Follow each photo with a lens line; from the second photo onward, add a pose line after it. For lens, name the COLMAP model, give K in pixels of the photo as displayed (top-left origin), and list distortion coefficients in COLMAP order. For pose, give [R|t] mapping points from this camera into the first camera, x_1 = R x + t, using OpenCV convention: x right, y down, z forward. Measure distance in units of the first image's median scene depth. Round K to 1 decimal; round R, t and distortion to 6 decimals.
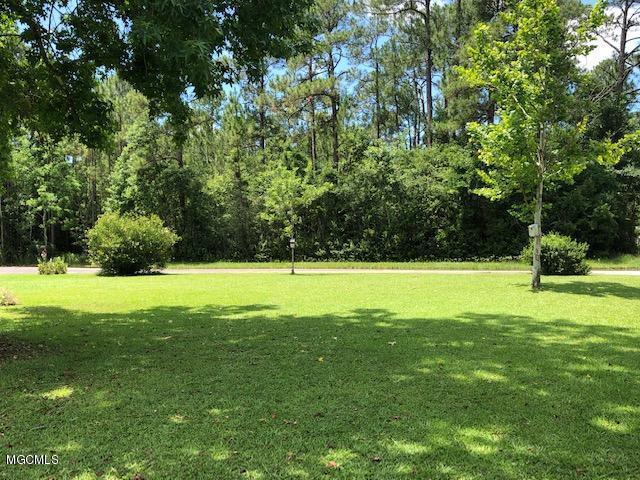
lens RADIAL K [[660.2, 0, 320.1], [0, 660.2, 240.0], [0, 0, 1]] dist [0.020363, 0.000000]
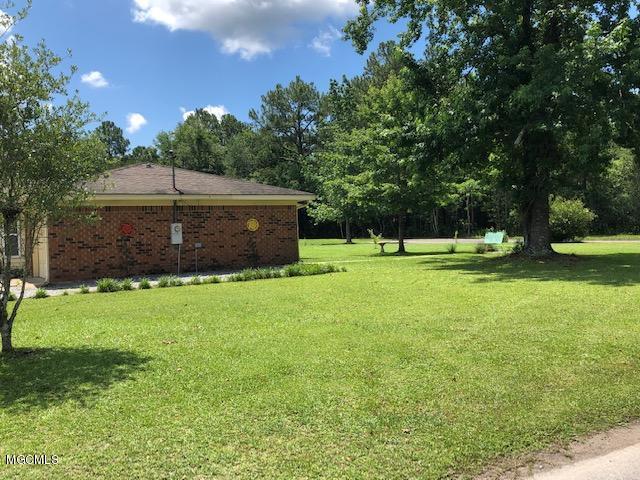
lens RADIAL K [[660.2, 0, 319.7], [0, 660.2, 239.6], [0, 0, 1]] dist [0.020363, 0.000000]
pose [[0.857870, -0.001574, -0.513864, -0.001587], [0.018546, 0.999439, 0.027900, -0.001798], [0.513532, -0.033465, 0.857418, -0.318355]]
